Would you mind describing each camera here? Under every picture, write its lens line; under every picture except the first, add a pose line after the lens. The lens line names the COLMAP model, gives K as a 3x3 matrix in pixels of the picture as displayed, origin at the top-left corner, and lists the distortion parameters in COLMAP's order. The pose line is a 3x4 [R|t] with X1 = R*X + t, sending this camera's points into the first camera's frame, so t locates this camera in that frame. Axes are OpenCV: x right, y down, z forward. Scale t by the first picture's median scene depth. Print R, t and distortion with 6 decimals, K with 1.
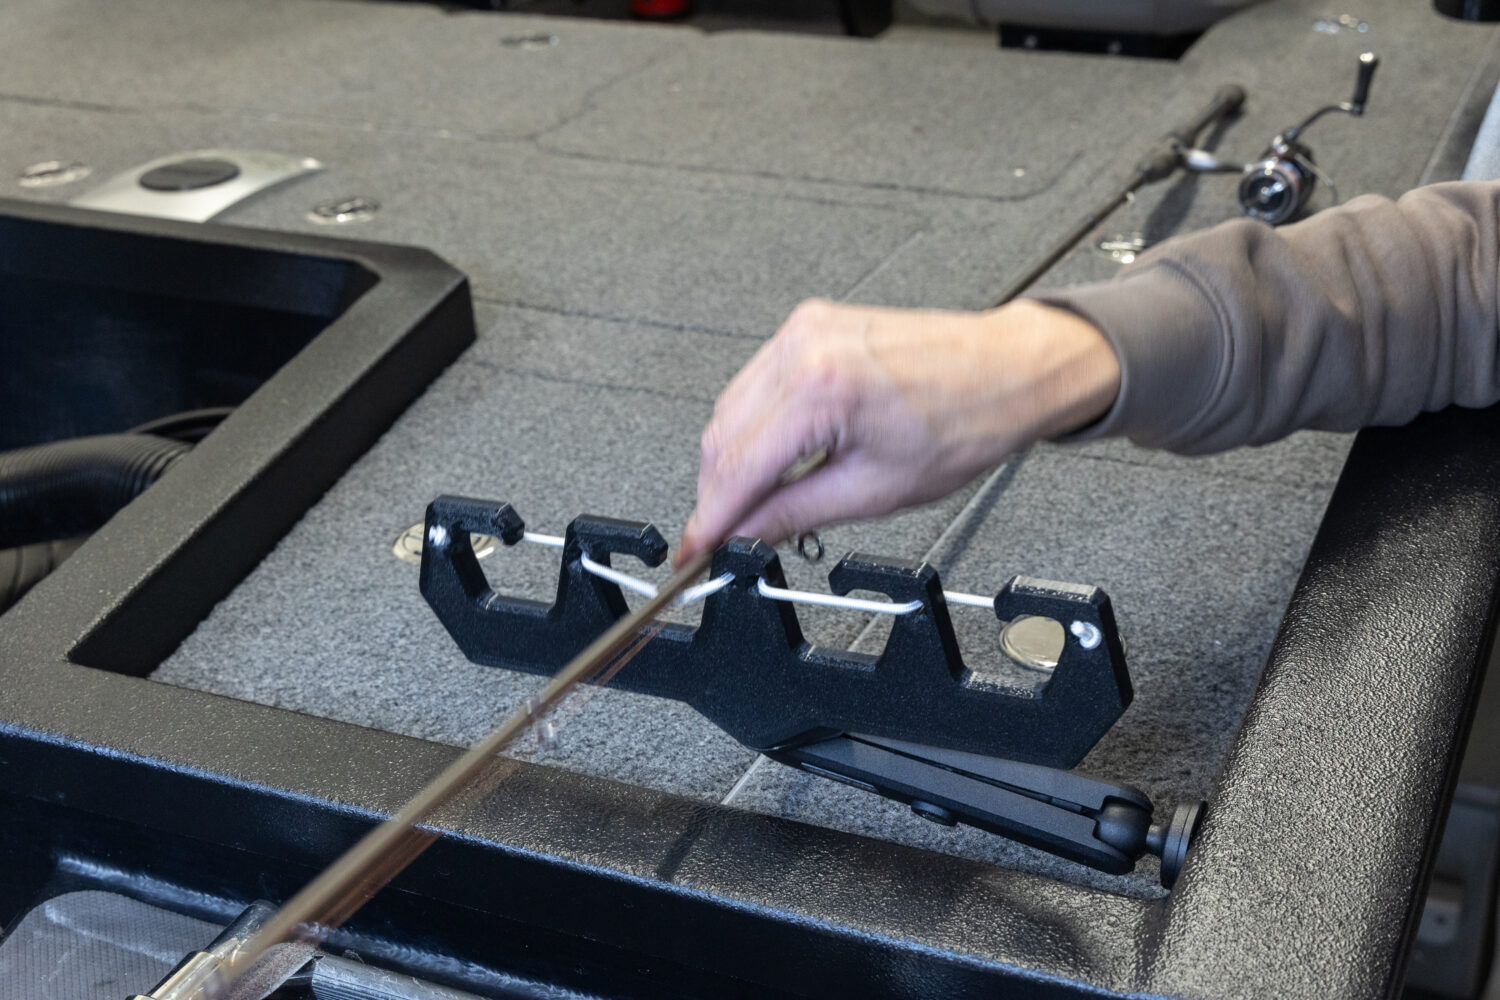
lens RADIAL K [[1847.7, 0, 750.0], [0, 1847.7, 500.0], [0, 0, 1]] dist [0.013149, -0.010491]
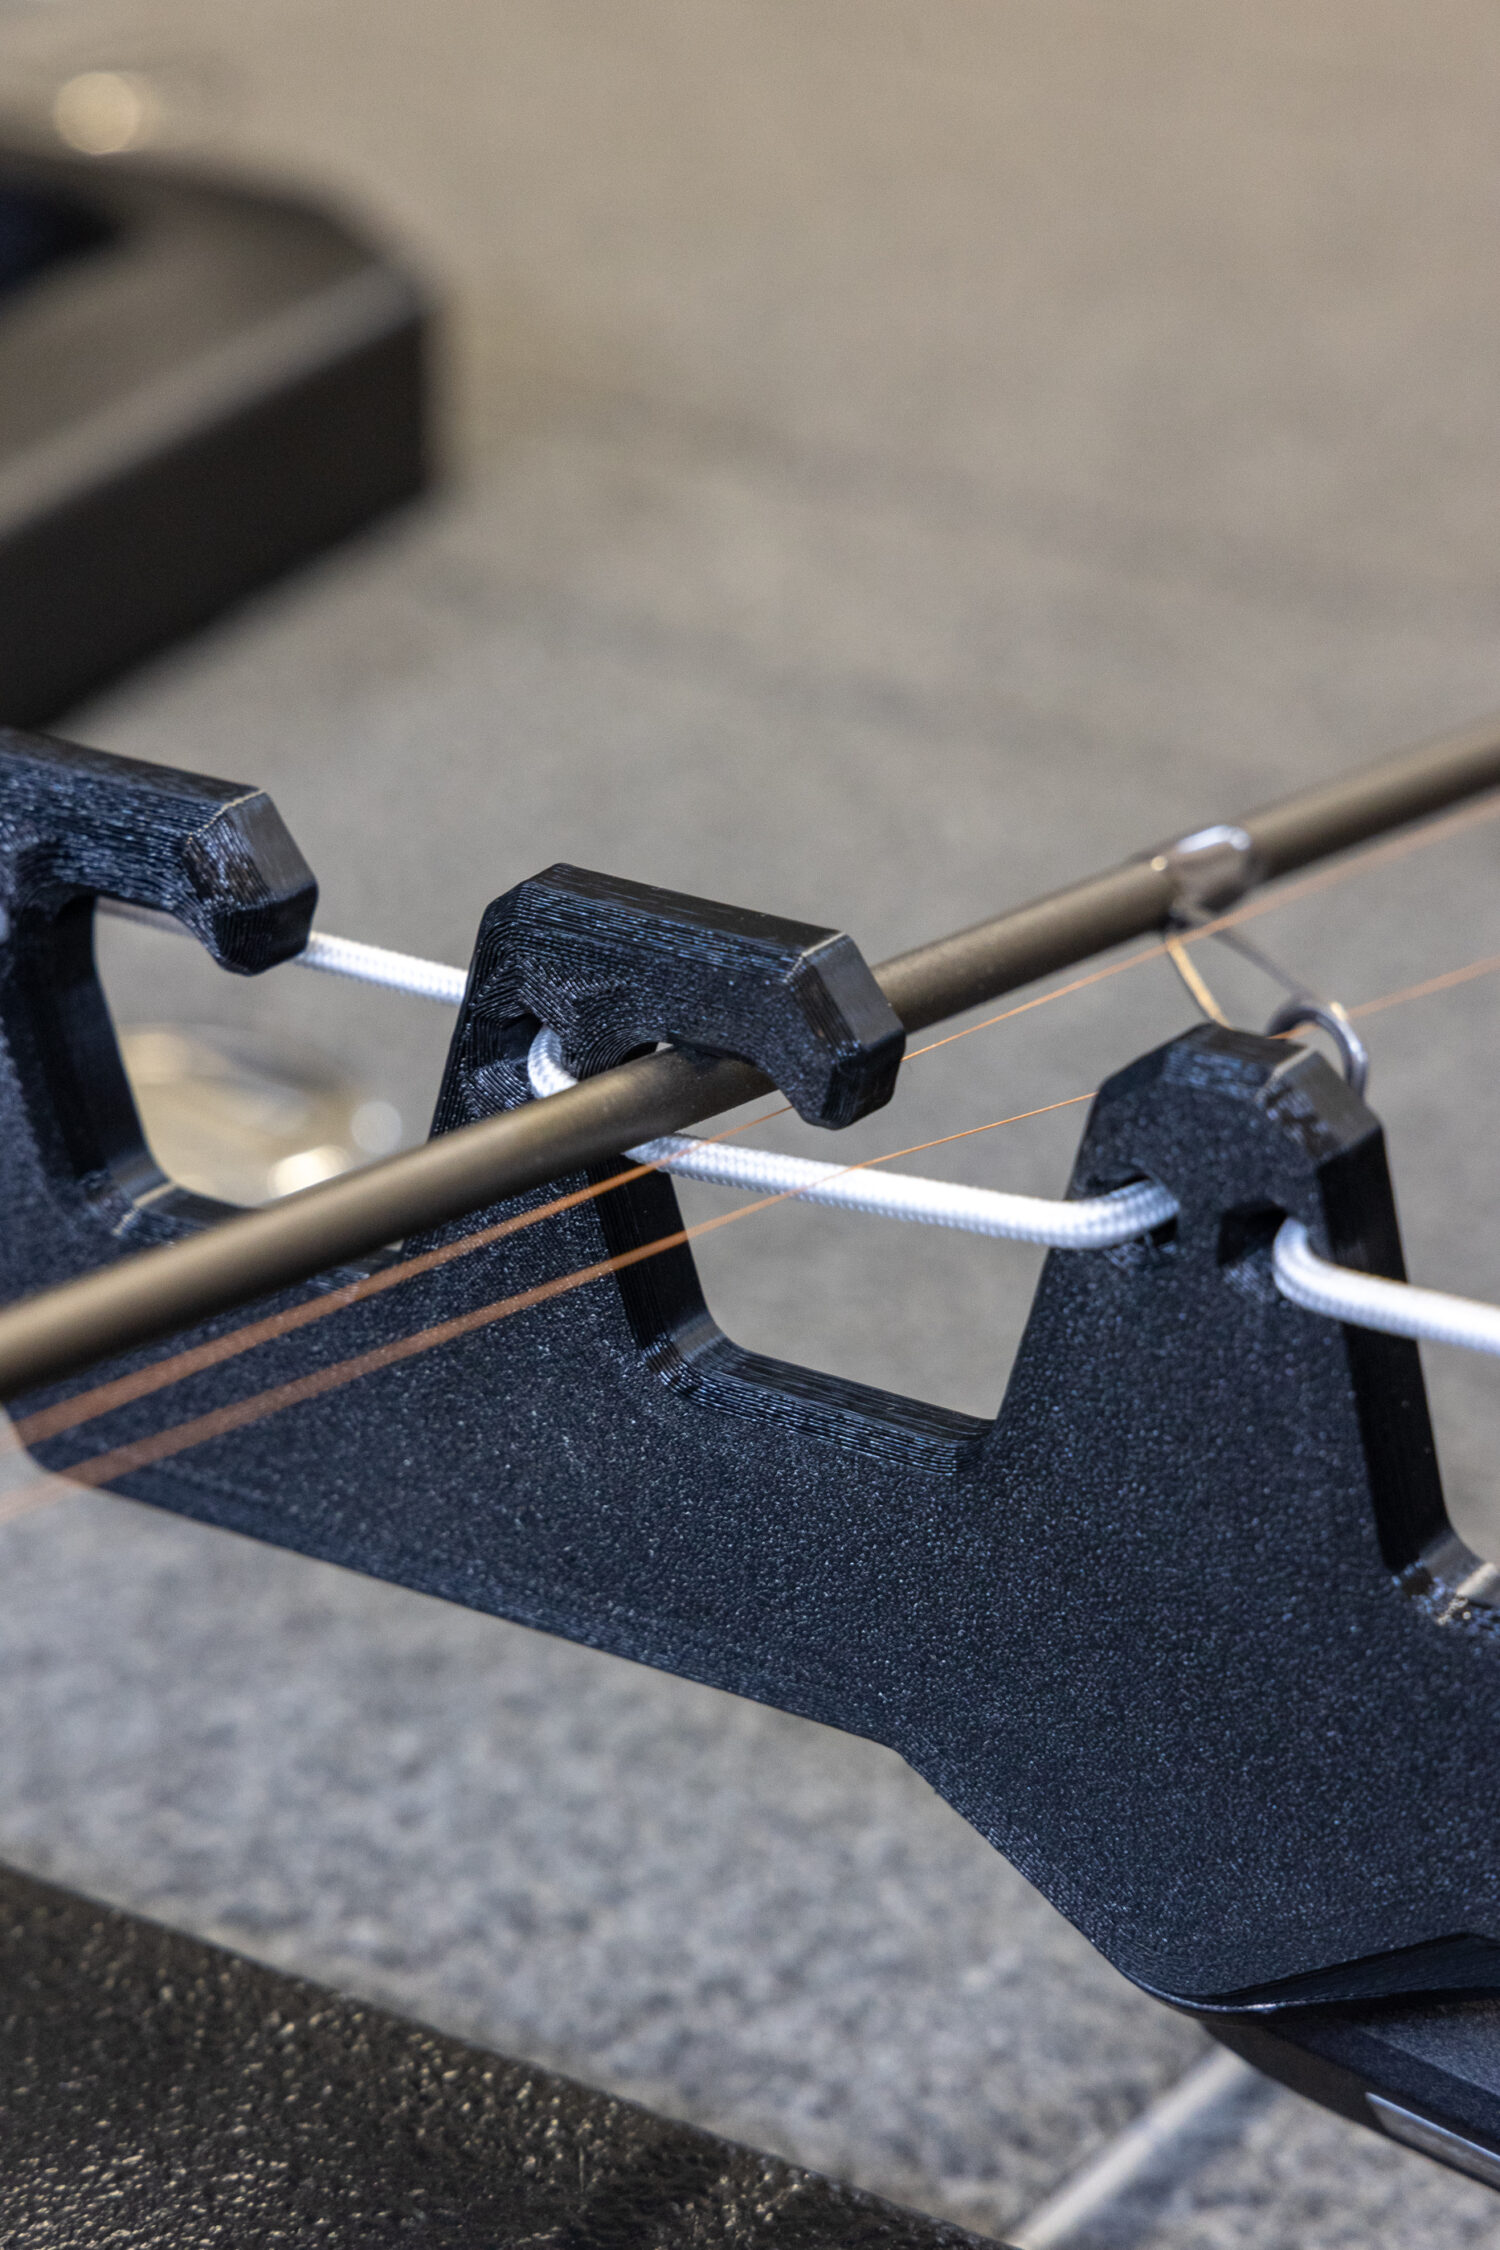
lens RADIAL K [[5826.1, 0, 809.7], [0, 5826.1, 1126.7], [0, 0, 1]] dist [0.050059, -0.081337]
pose [[0.987451, 0.126496, -0.094551, 0.010343], [-0.128891, 0.991464, -0.019646, 0.038556], [0.091259, 0.031586, 0.995326, 0.233037]]
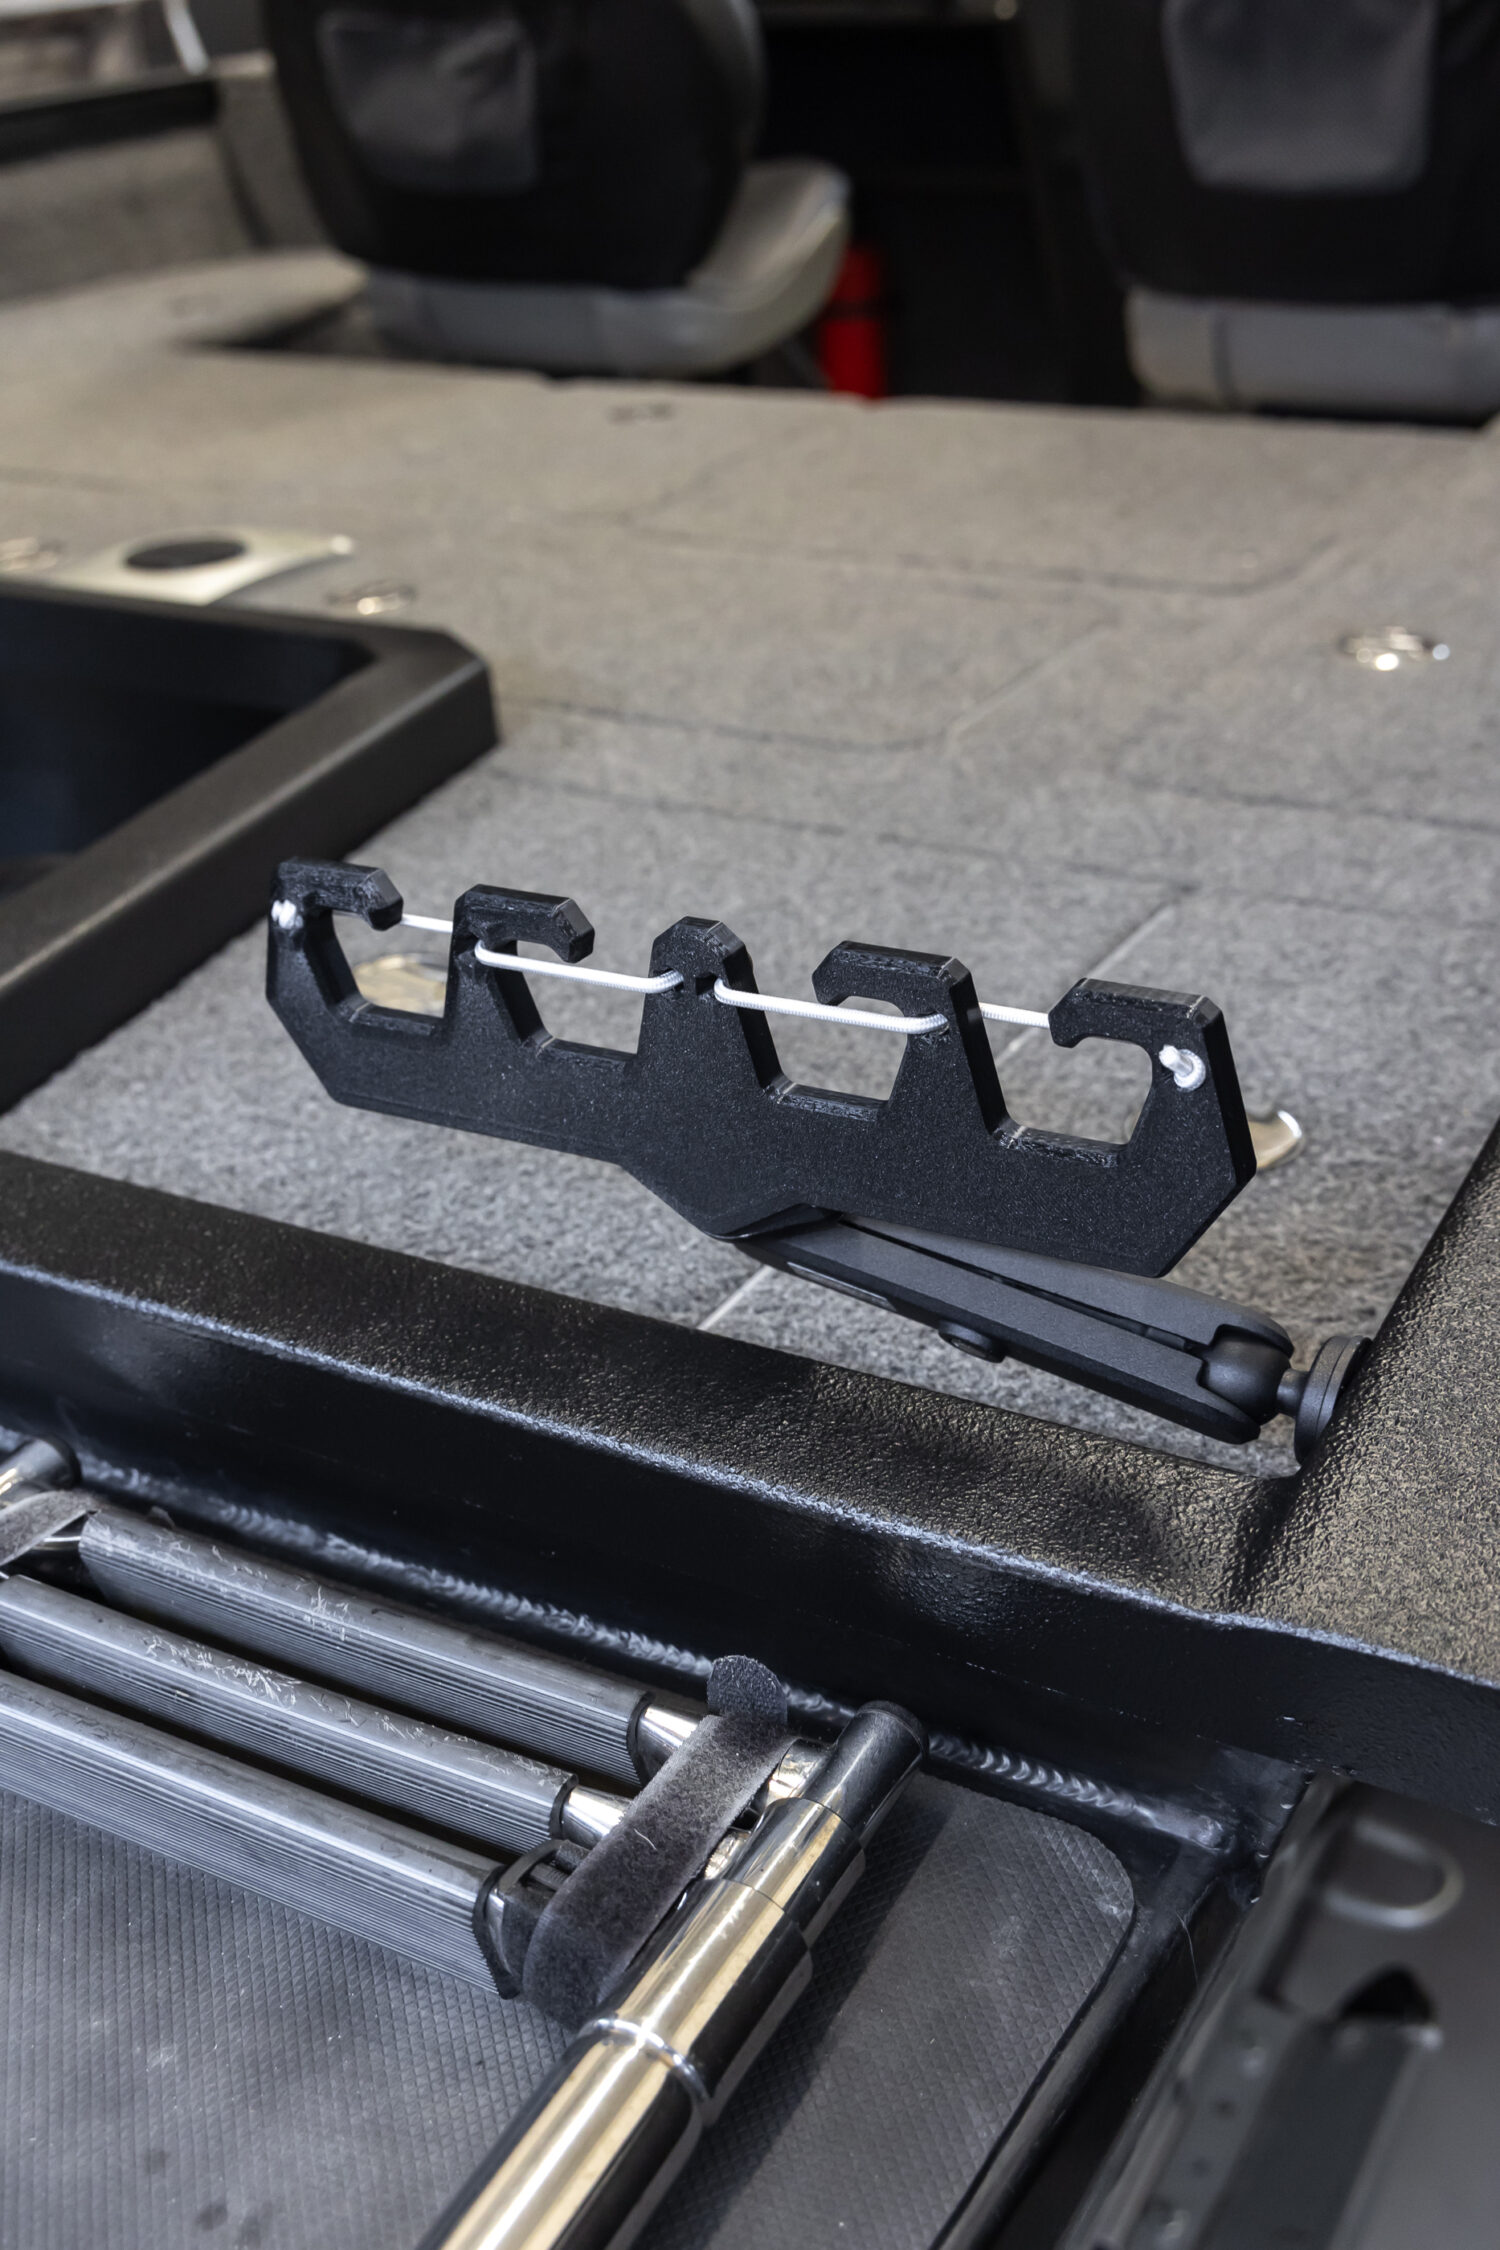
lens RADIAL K [[2280.5, 0, 750.0], [0, 2280.5, 1125.0], [0, 0, 1]] dist [0.015168, 0.010700]
pose [[0.996609, 0.034813, -0.074560, 0.062565], [-0.031178, 0.998294, 0.049371, 0.040188], [0.076151, -0.046879, 0.995994, 0.130421]]
